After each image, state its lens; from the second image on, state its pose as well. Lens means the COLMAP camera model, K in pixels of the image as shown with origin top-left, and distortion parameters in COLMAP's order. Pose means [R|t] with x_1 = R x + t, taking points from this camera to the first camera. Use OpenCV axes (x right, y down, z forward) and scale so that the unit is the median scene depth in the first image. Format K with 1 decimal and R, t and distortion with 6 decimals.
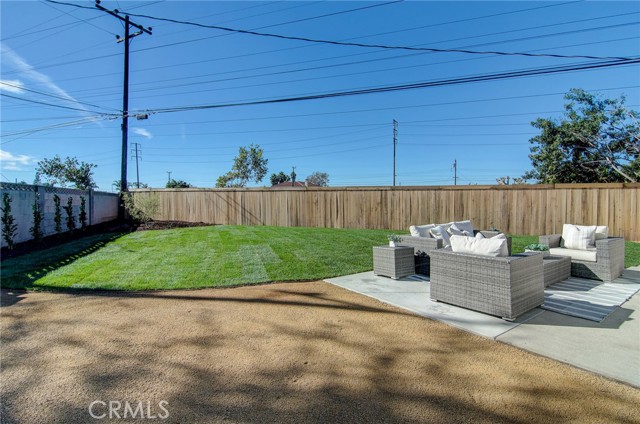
lens RADIAL K [[306.9, 0, 319.2], [0, 306.9, 218.0], [0, 0, 1]] dist [0.000743, -0.004232]
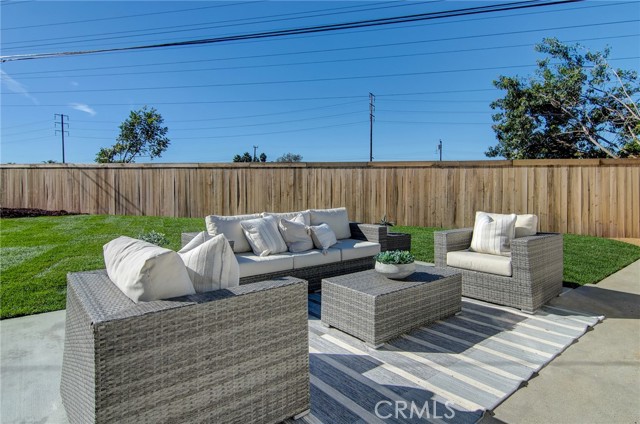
lens RADIAL K [[357.7, 0, 318.6], [0, 357.7, 208.7], [0, 0, 1]] dist [0.011641, -0.002083]
pose [[0.997339, 0.004099, 0.072792, 0.187448], [-0.004220, 0.999990, 0.001517, 0.005929], [-0.072785, -0.001820, 0.997346, 0.132492]]
